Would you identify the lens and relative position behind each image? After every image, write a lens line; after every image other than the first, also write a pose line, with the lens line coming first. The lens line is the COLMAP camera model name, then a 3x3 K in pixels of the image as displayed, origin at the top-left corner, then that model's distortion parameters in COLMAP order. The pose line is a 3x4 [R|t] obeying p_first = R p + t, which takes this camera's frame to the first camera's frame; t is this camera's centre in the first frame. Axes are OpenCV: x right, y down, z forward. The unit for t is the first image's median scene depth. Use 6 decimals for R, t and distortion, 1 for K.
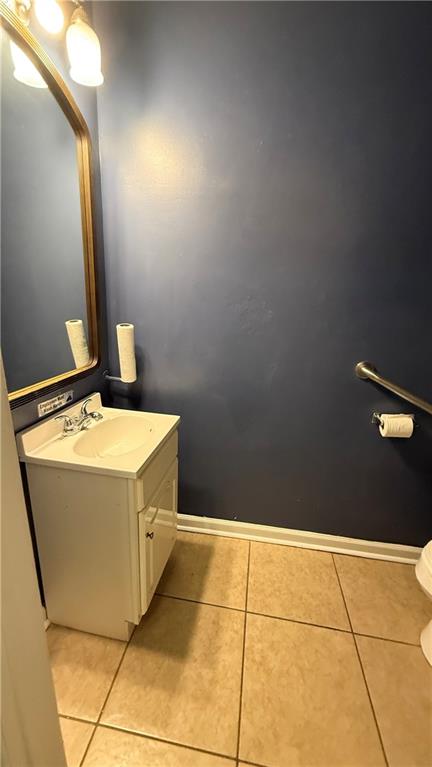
lens RADIAL K [[303.5, 0, 217.3], [0, 303.5, 383.5], [0, 0, 1]] dist [0.001594, 0.000522]
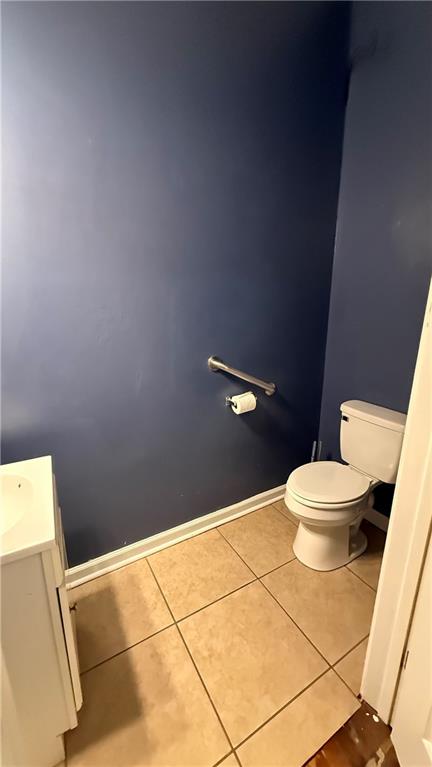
lens RADIAL K [[303.5, 0, 217.3], [0, 303.5, 383.5], [0, 0, 1]] dist [0.001594, 0.000522]
pose [[0.775621, -0.203482, 0.597501, -0.221872], [0.208764, 0.976037, 0.061396, -0.037590], [-0.595676, 0.077117, 0.799515, 0.069019]]
